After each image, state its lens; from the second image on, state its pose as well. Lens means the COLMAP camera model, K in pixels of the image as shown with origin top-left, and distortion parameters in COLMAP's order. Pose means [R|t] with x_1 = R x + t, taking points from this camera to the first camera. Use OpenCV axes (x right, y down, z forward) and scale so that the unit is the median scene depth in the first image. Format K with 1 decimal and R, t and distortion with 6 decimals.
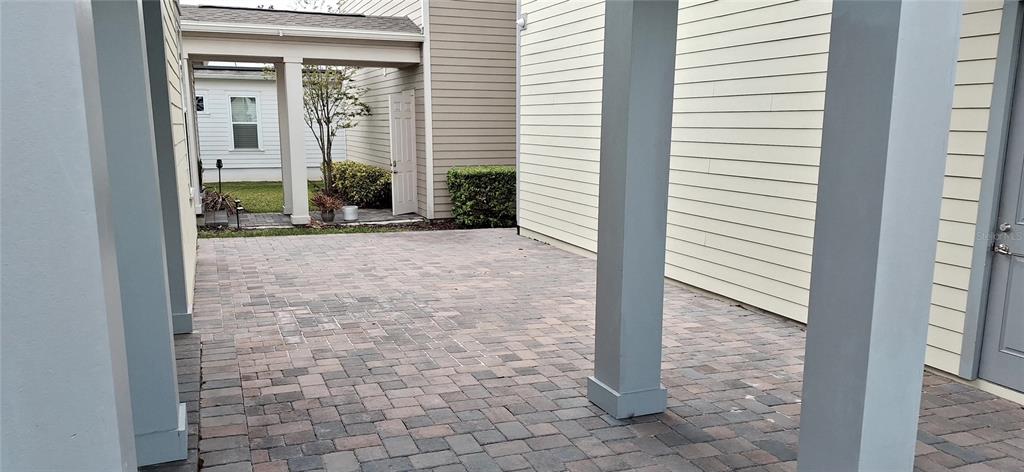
lens RADIAL K [[716.8, 0, 508.1], [0, 716.8, 247.3], [0, 0, 1]] dist [0.111537, -0.117310]
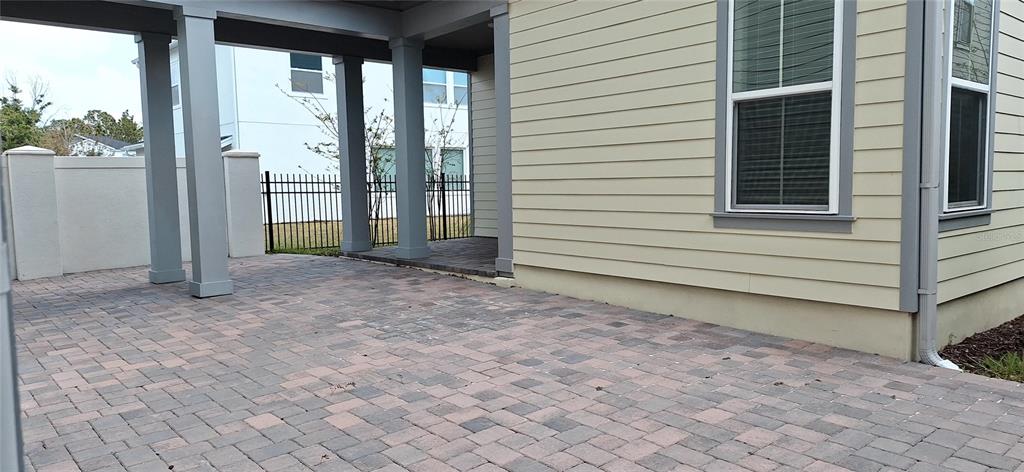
lens RADIAL K [[703.0, 0, 521.9], [0, 703.0, 243.0], [0, 0, 1]] dist [0.109816, -0.189321]
pose [[-0.945743, 0.041358, -0.322272, -0.001760], [-0.042856, 0.967322, 0.249904, -0.266303], [0.322076, 0.250156, -0.913066, 1.984650]]
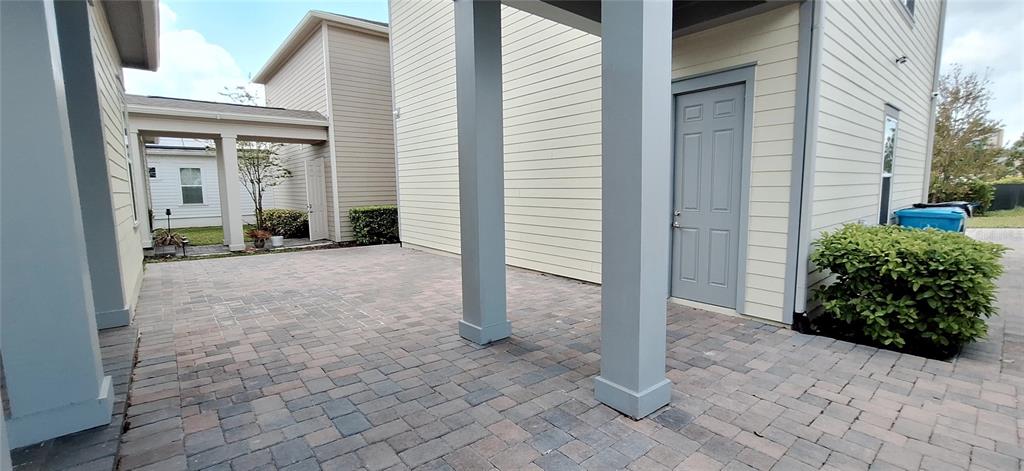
lens RADIAL K [[420.8, 0, 539.9], [0, 420.8, 232.7], [0, 0, 1]] dist [-0.018001, 0.009023]
pose [[0.941298, -0.049669, 0.333903, -0.008685], [0.073110, 0.995636, -0.057999, 0.045862], [-0.329566, 0.079006, 0.940821, 0.085984]]
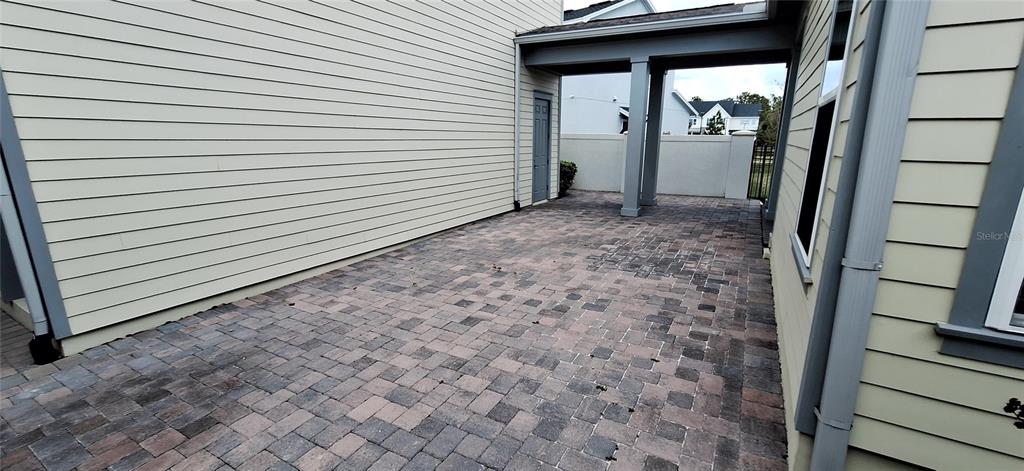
lens RADIAL K [[410.2, 0, 531.5], [0, 410.2, 235.5], [0, 0, 1]] dist [-0.016656, 0.012133]
pose [[-0.635609, -0.195494, 0.746849, -0.695629], [0.119300, 0.930914, 0.345205, -0.287103], [-0.762738, 0.308514, -0.568375, 1.728528]]
